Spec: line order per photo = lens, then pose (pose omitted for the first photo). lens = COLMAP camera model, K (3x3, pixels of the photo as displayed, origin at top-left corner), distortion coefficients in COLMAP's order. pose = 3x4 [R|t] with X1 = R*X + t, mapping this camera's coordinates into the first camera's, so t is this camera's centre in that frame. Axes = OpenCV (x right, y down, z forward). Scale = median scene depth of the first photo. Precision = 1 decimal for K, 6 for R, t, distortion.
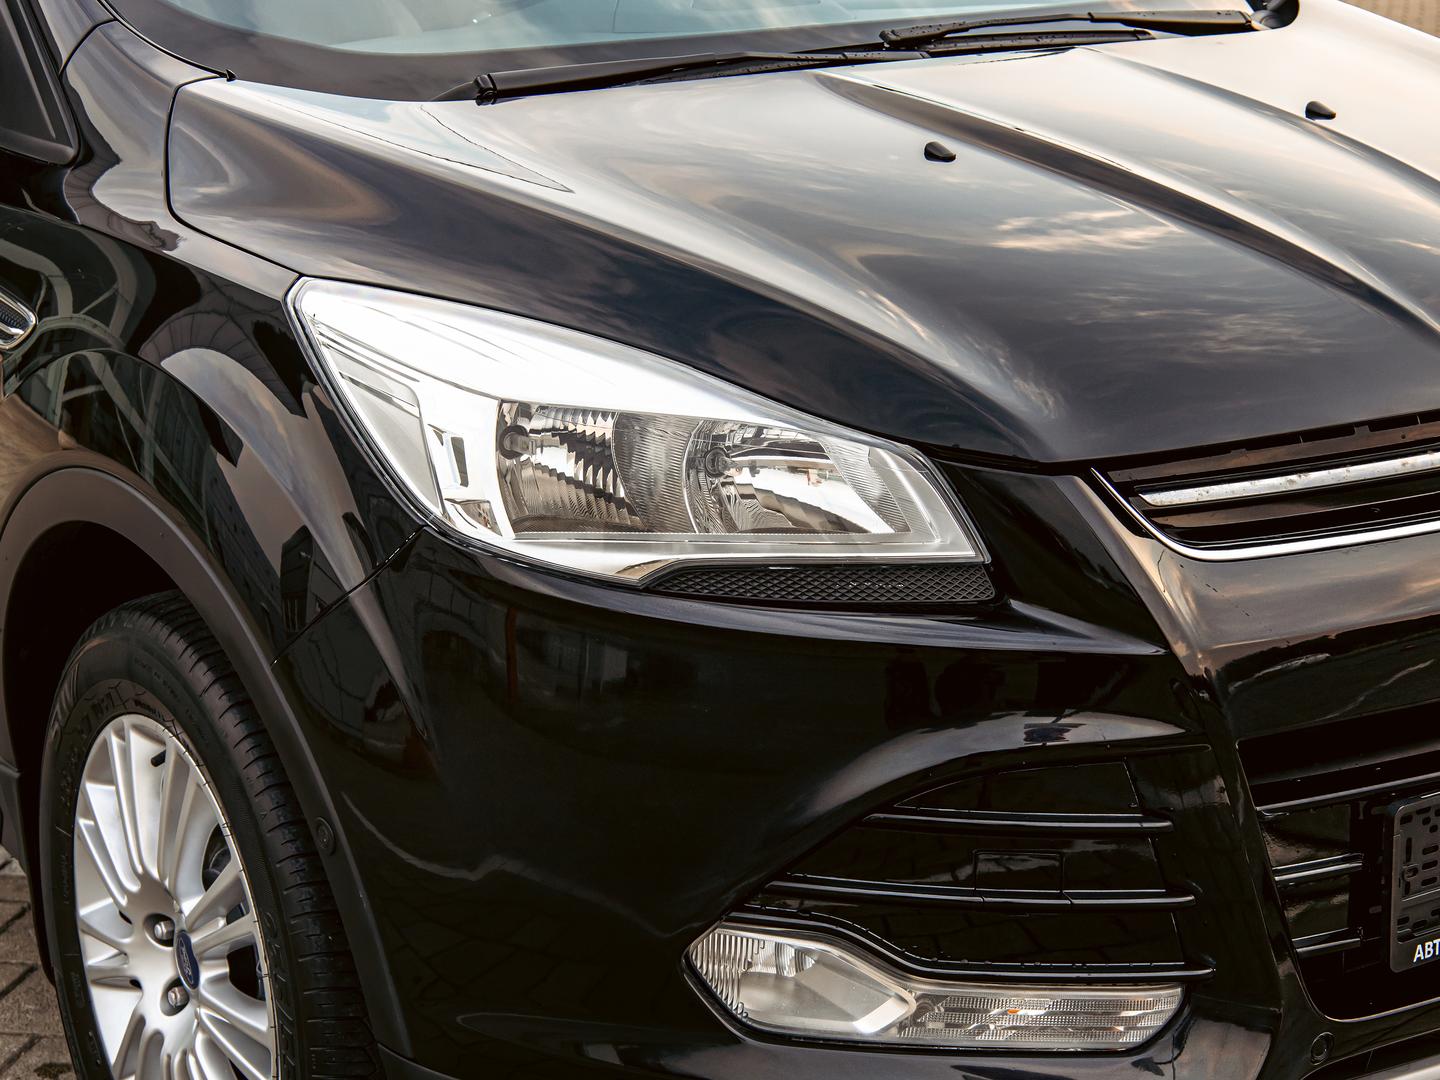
lens RADIAL K [[2818.2, 0, 720.0], [0, 2818.2, 540.0], [0, 0, 1]] dist [0.272291, -2.016847]
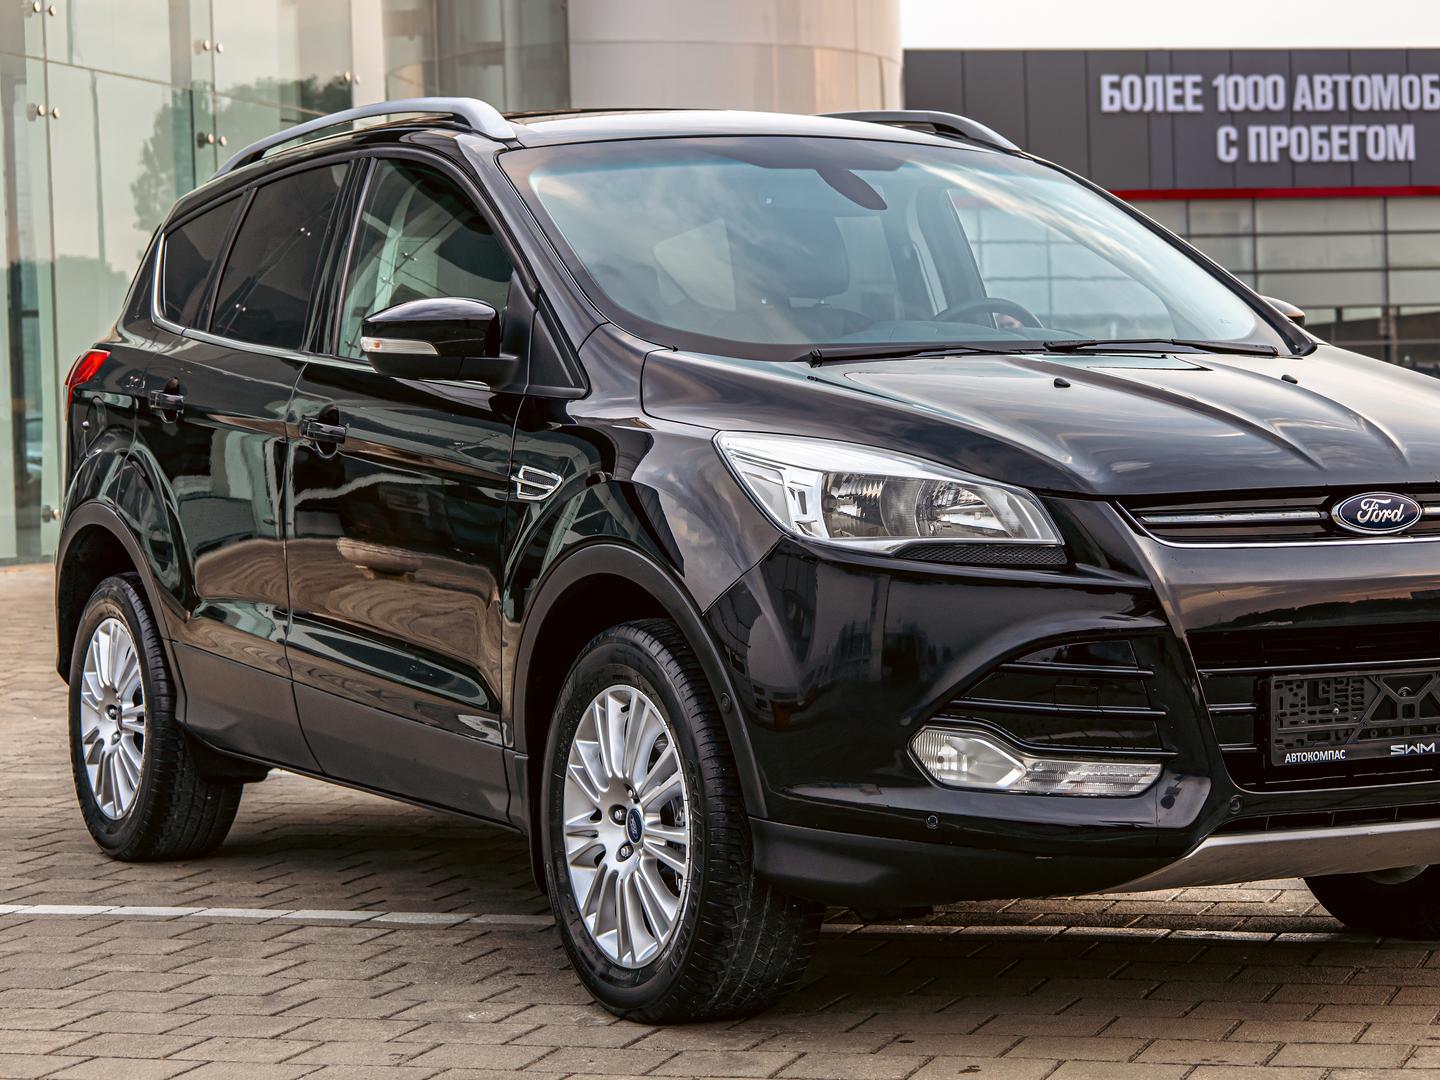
lens RADIAL K [[2813.5, 0, 720.0], [0, 2813.5, 540.0], [0, 0, 1]] dist [-0.007439, 0.006350]
pose [[0.994963, 0.018551, -0.098513, 0.045413], [-0.035845, 0.983593, -0.176806, 0.348356], [0.093617, 0.179446, 0.979303, -0.936193]]
